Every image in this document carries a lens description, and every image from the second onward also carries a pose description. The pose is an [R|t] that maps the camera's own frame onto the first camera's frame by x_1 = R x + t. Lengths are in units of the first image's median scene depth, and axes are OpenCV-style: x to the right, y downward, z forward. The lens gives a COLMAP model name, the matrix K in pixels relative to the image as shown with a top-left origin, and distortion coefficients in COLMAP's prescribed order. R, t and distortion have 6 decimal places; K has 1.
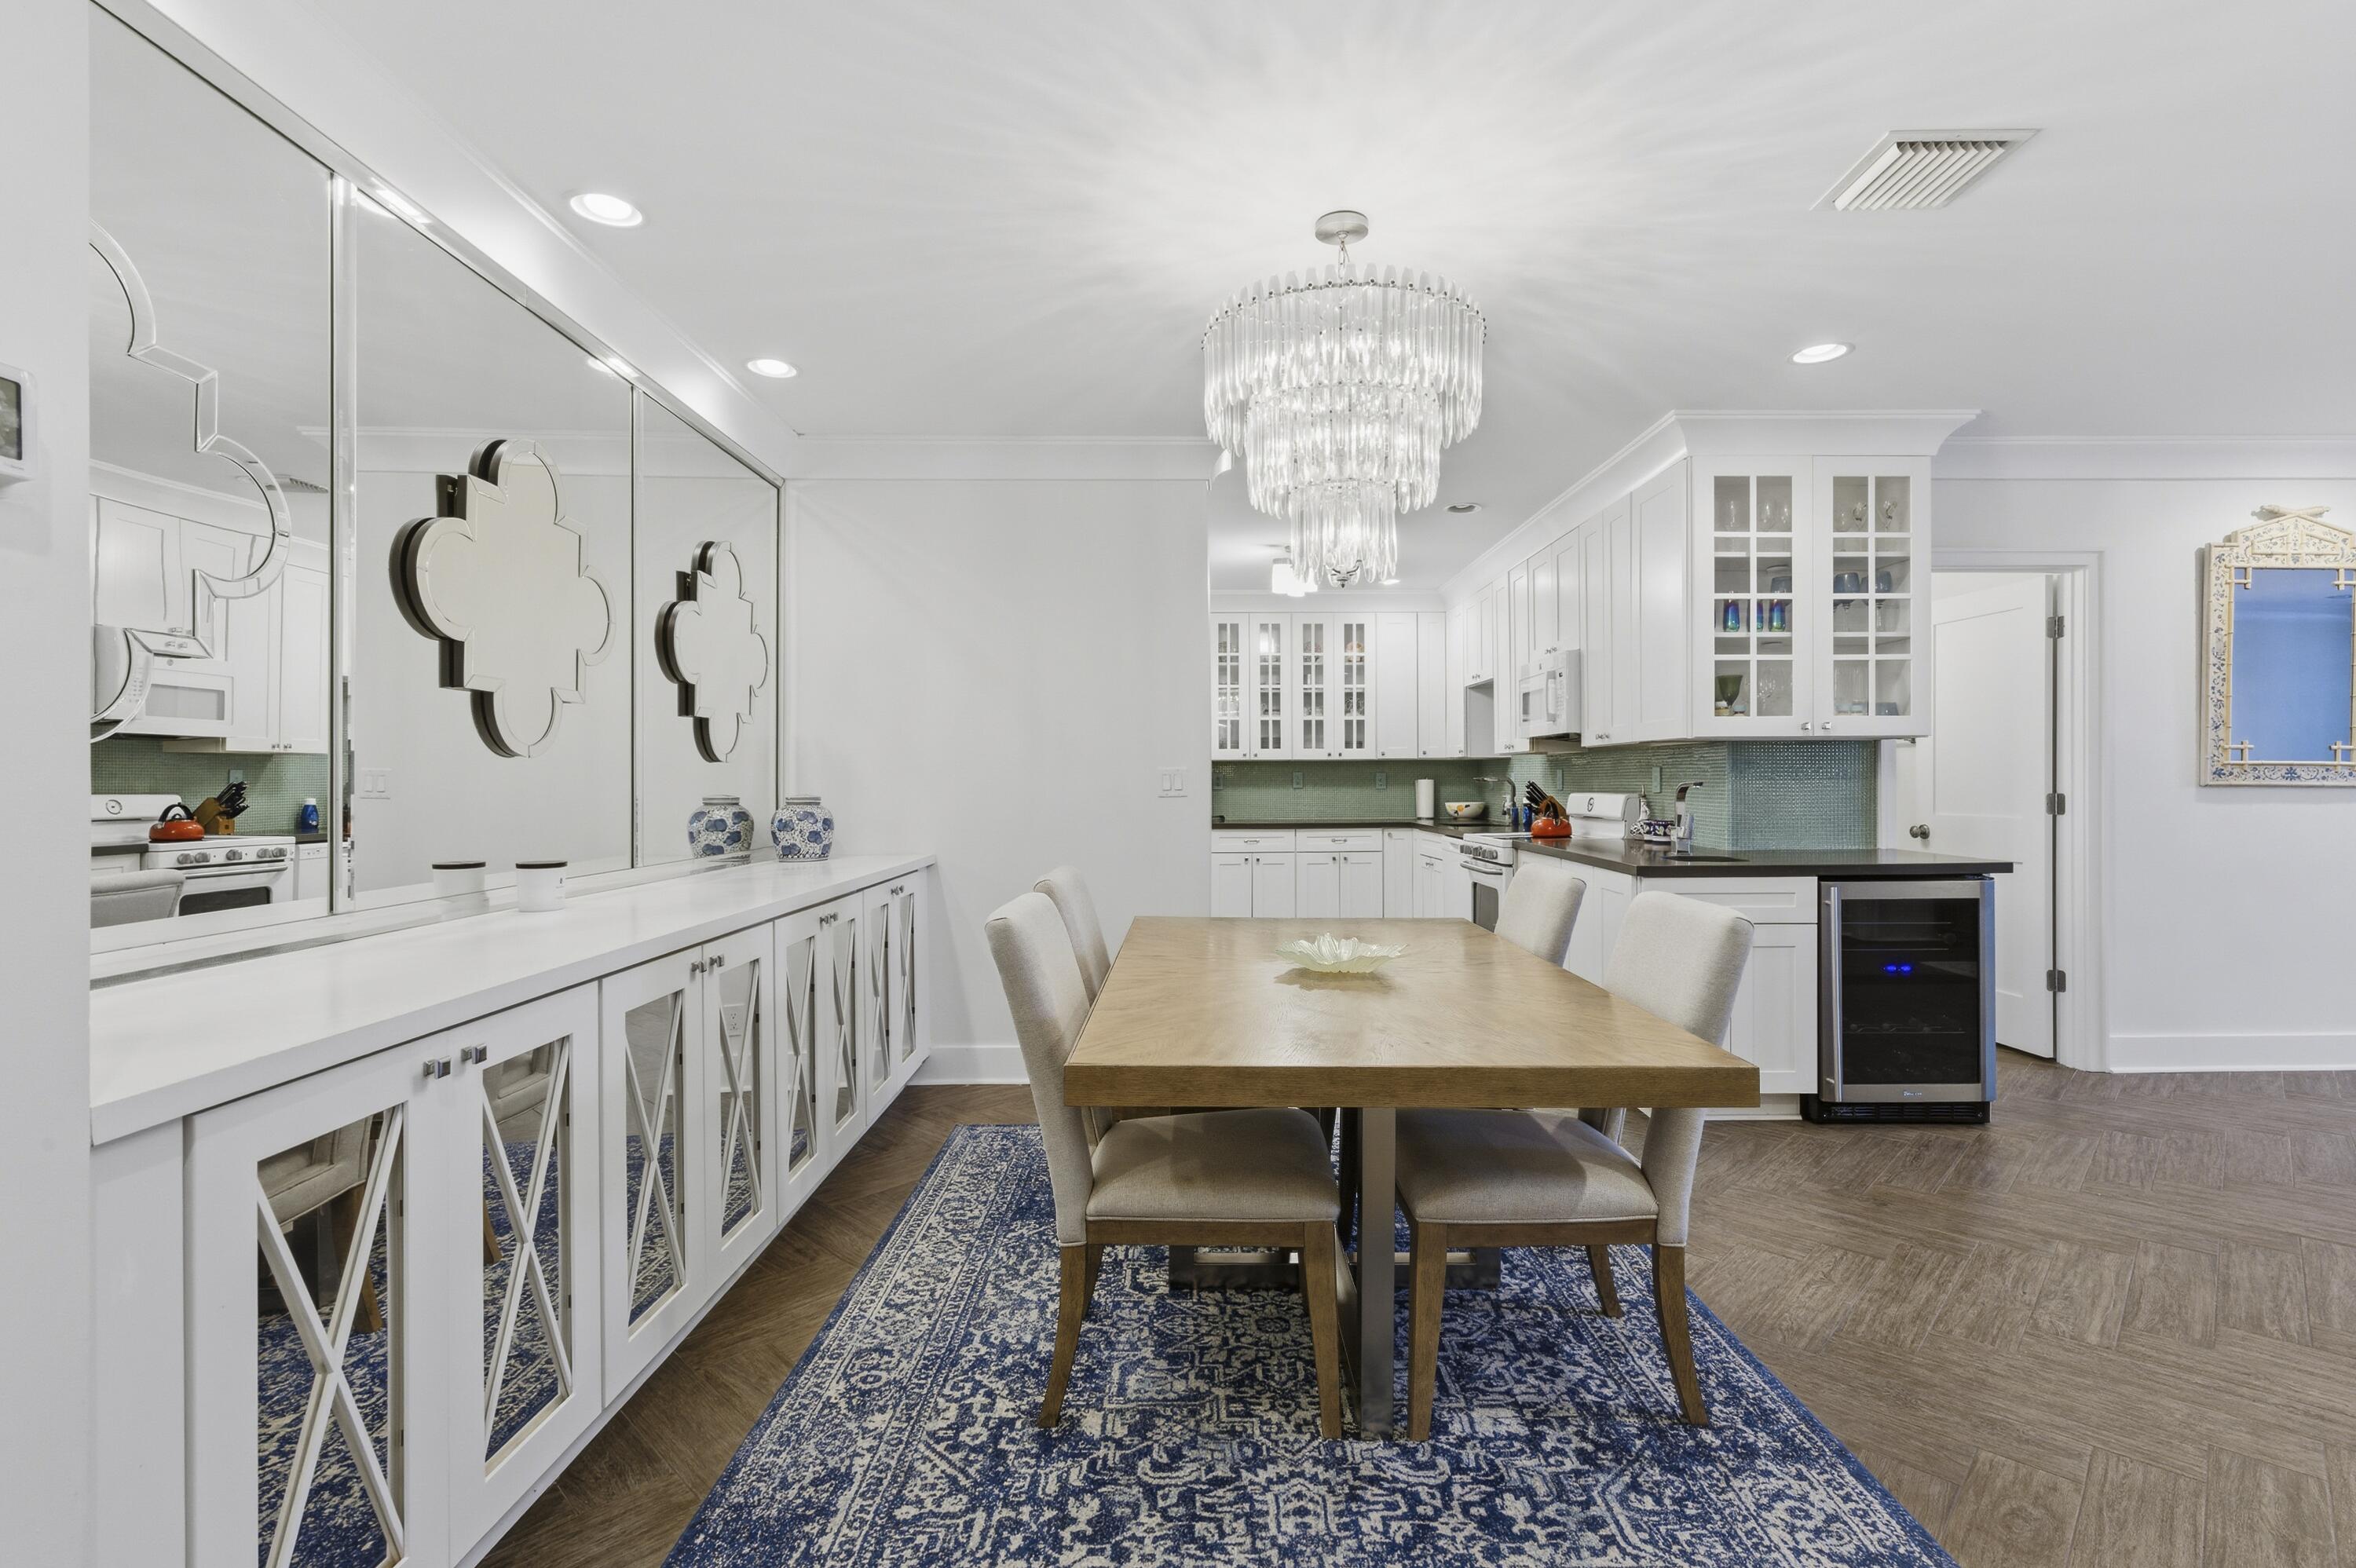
lens RADIAL K [[1085.2, 0, 1223.8], [0, 1085.2, 789.6], [0, 0, 1]] dist [0.011131, -0.000116]
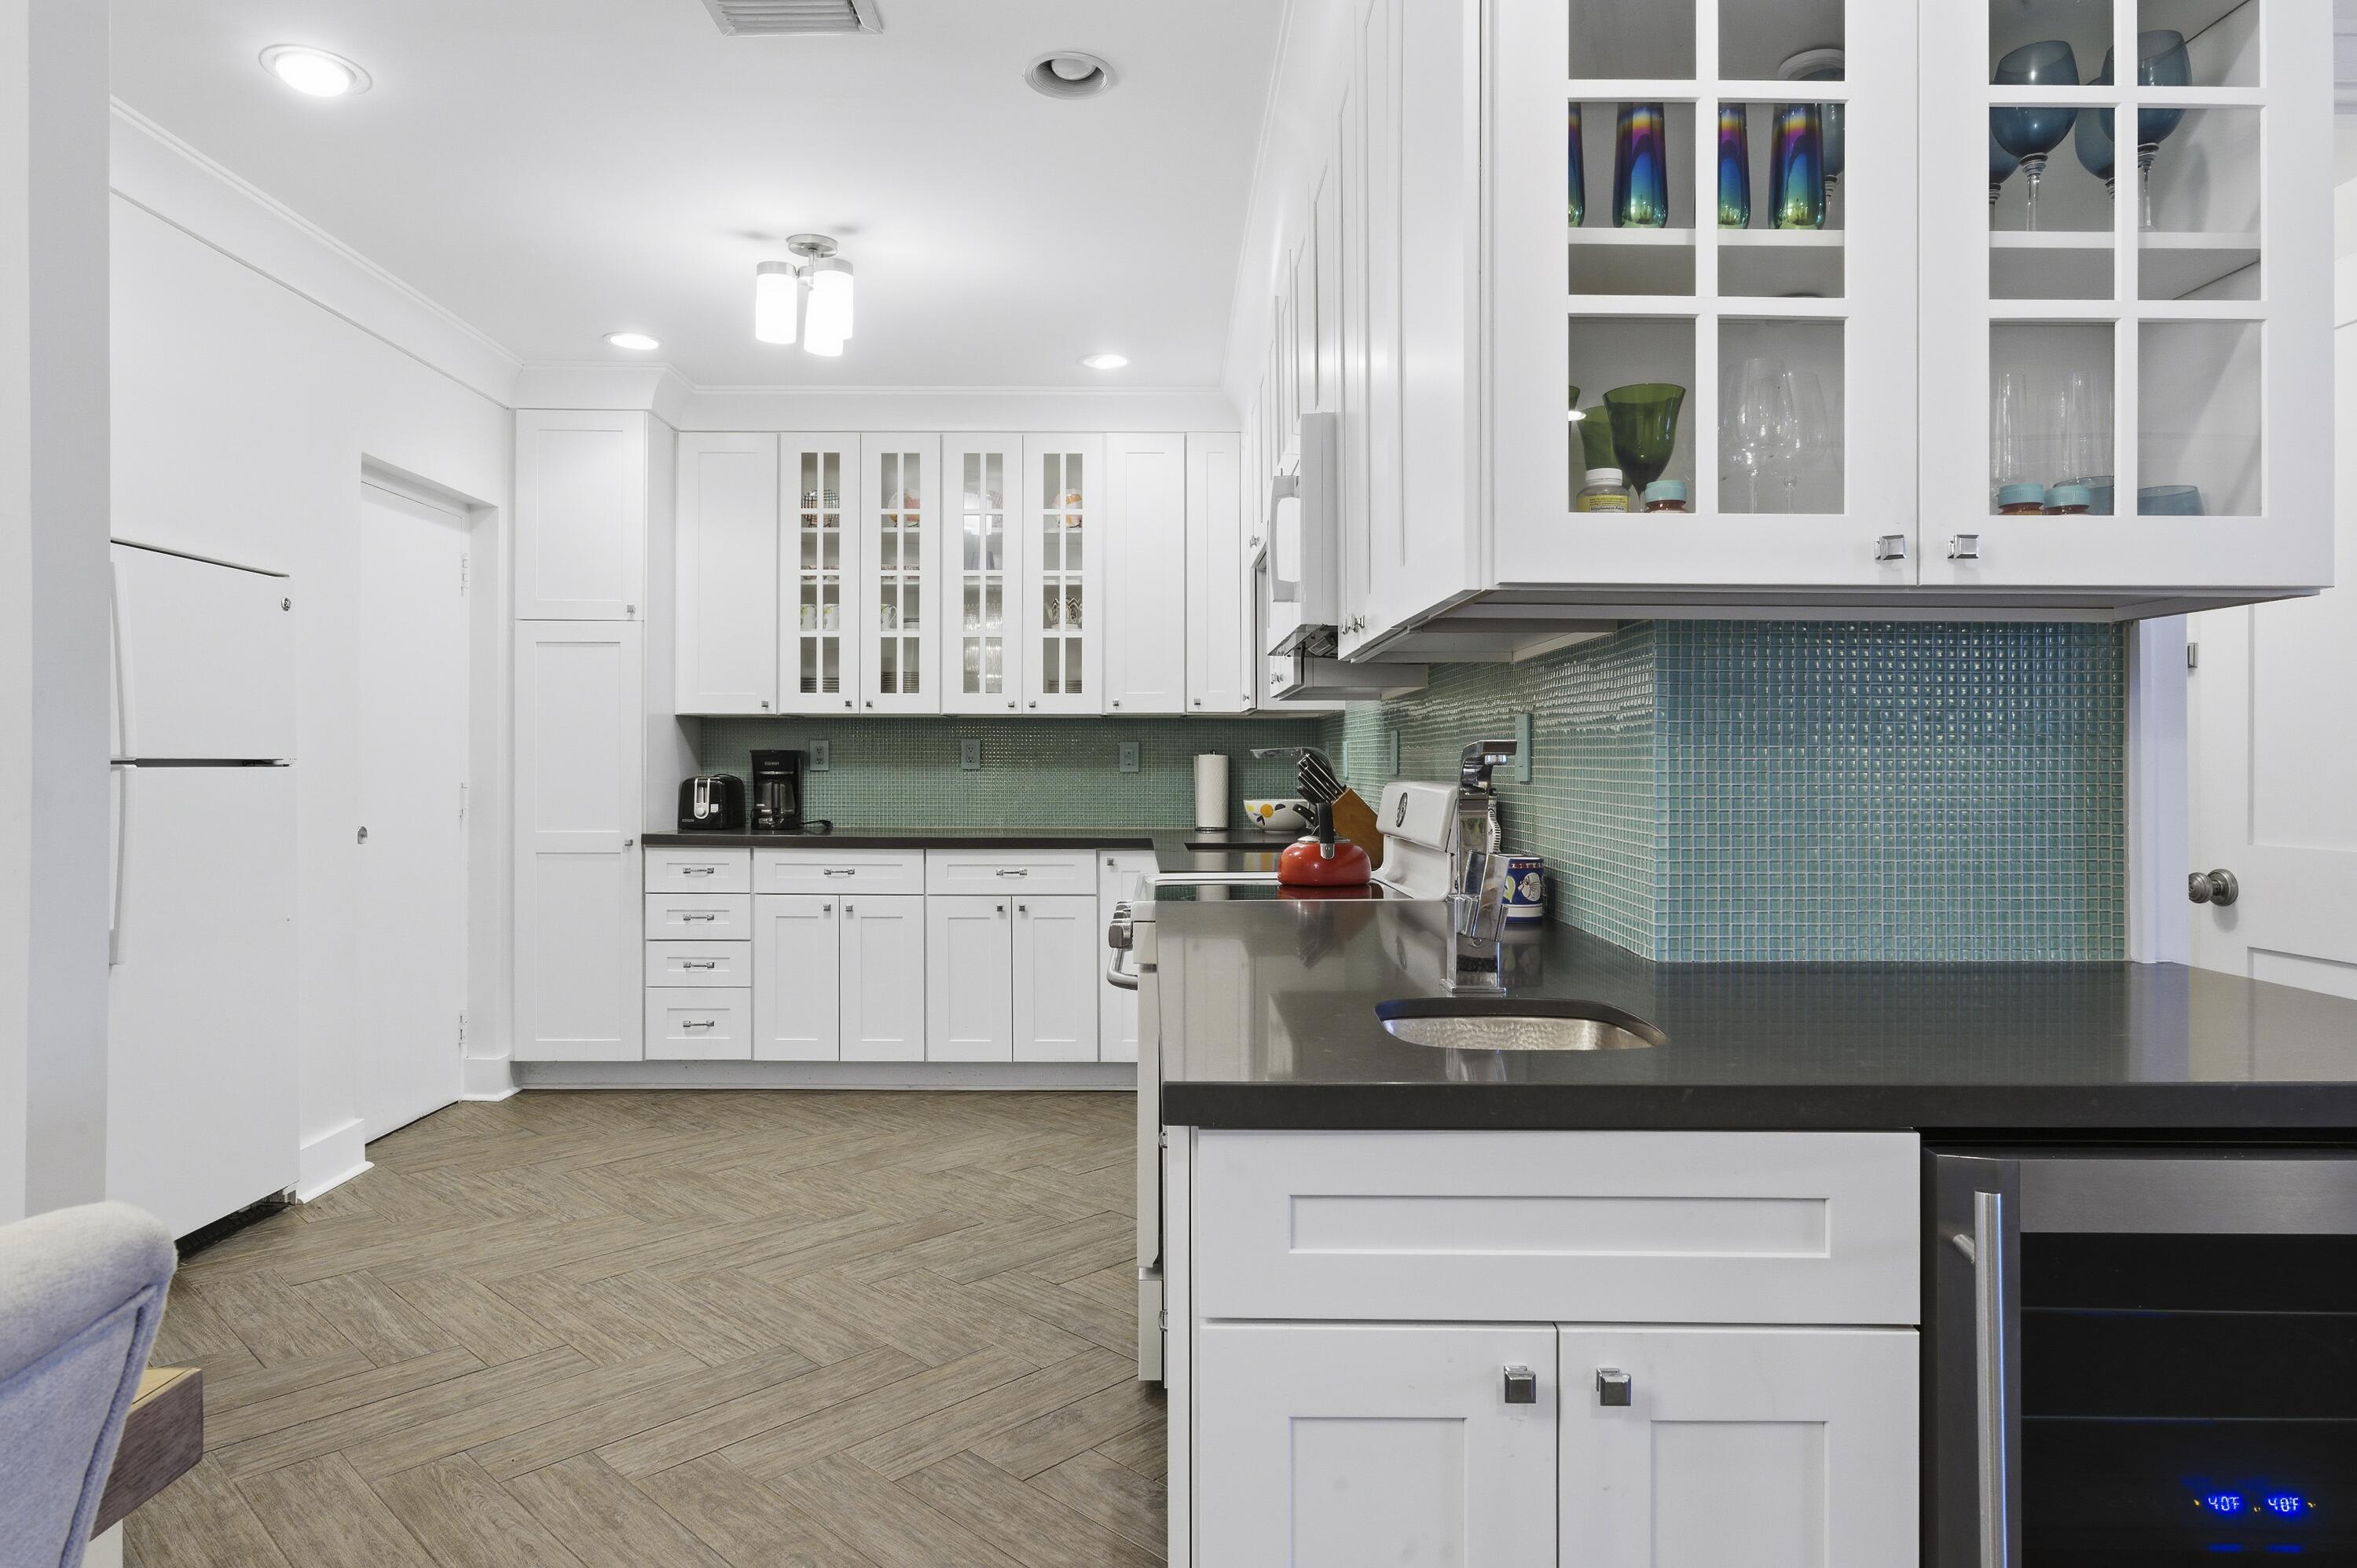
lens RADIAL K [[1402.1, 0, 1175.9], [0, 1402.1, 773.9], [0, 0, 1]] dist [0.002828, 0.001839]
pose [[0.999900, 0.006165, -0.012762, 0.353153], [-0.006176, 0.999981, -0.000859, 0.001534], [0.012757, 0.000938, 0.999918, 0.631398]]
